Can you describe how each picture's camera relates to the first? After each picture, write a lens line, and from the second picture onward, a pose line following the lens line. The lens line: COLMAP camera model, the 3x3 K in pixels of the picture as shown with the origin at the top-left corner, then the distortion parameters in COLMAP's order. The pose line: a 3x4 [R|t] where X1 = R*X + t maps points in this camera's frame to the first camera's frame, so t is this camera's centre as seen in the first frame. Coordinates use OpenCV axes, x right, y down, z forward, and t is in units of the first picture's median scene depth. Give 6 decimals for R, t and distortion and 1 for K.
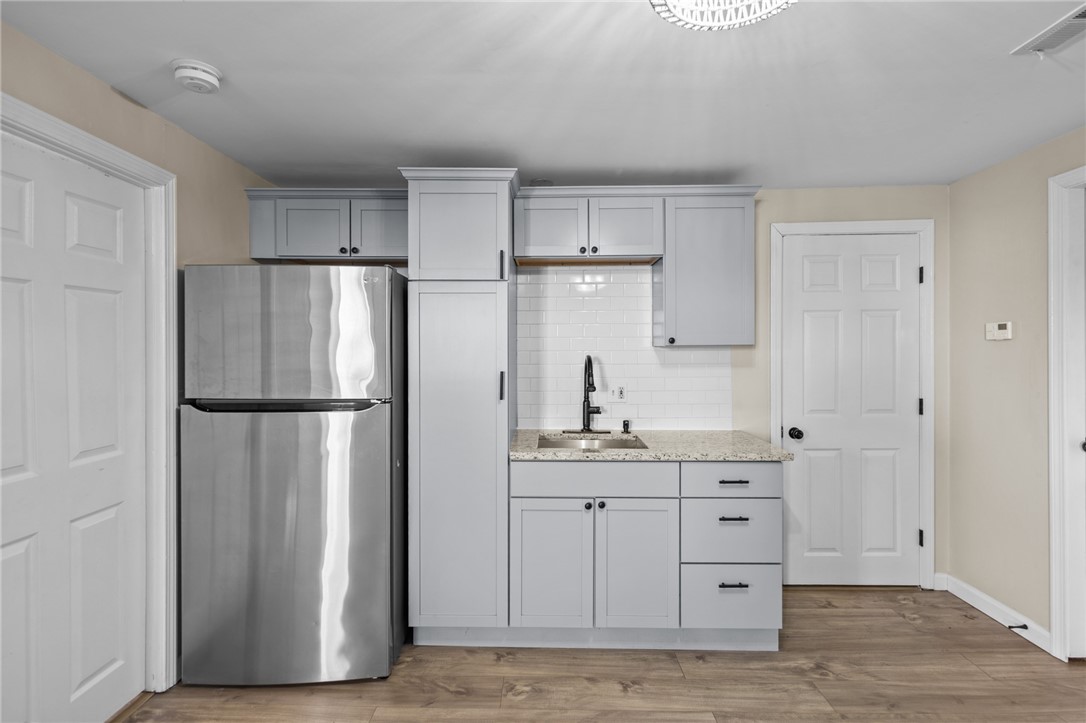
lens RADIAL K [[507.8, 0, 544.9], [0, 507.8, 348.6], [0, 0, 1]] dist [0.001243, -0.000717]
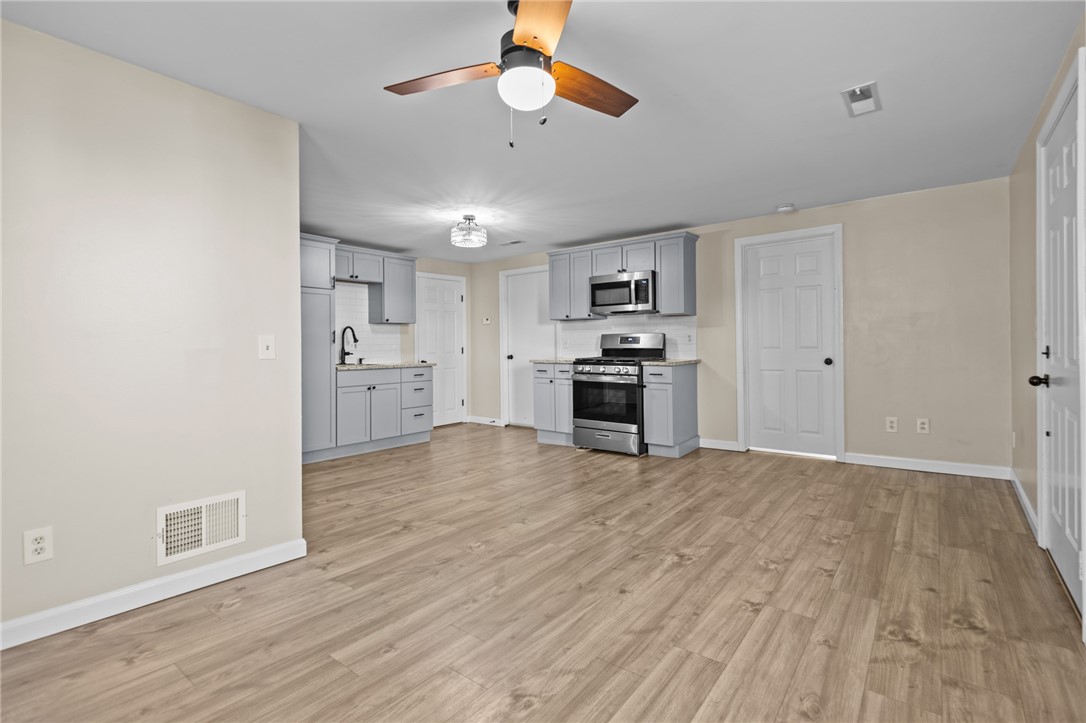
lens RADIAL K [[507.8, 0, 544.9], [0, 507.8, 348.6], [0, 0, 1]] dist [0.001243, -0.000717]
pose [[0.600181, -0.008683, 0.799817, -1.301456], [0.005453, 0.999962, 0.006765, 0.112952], [-0.799845, 0.000301, 0.600206, -1.062107]]
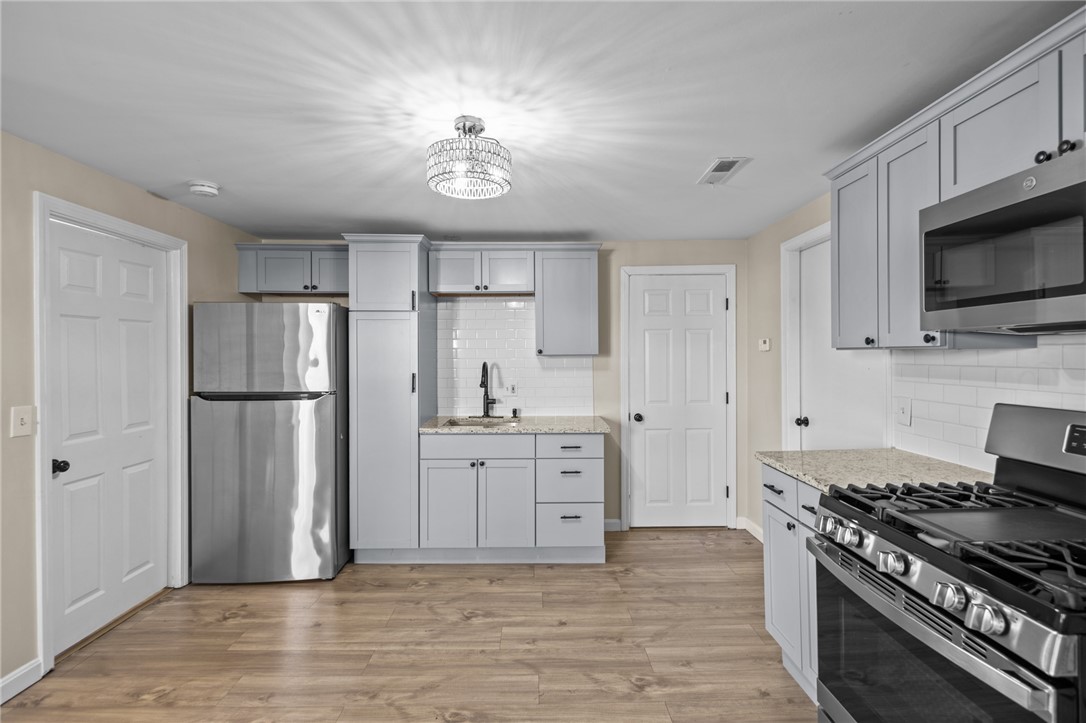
lens RADIAL K [[499.1, 0, 550.2], [0, 499.1, 354.2], [0, 0, 1]] dist [0.002400, 0.000560]
pose [[0.999547, -0.001070, 0.030064, 0.265361], [0.001025, 0.999998, 0.001515, -0.011890], [-0.030066, -0.001484, 0.999547, -0.451018]]
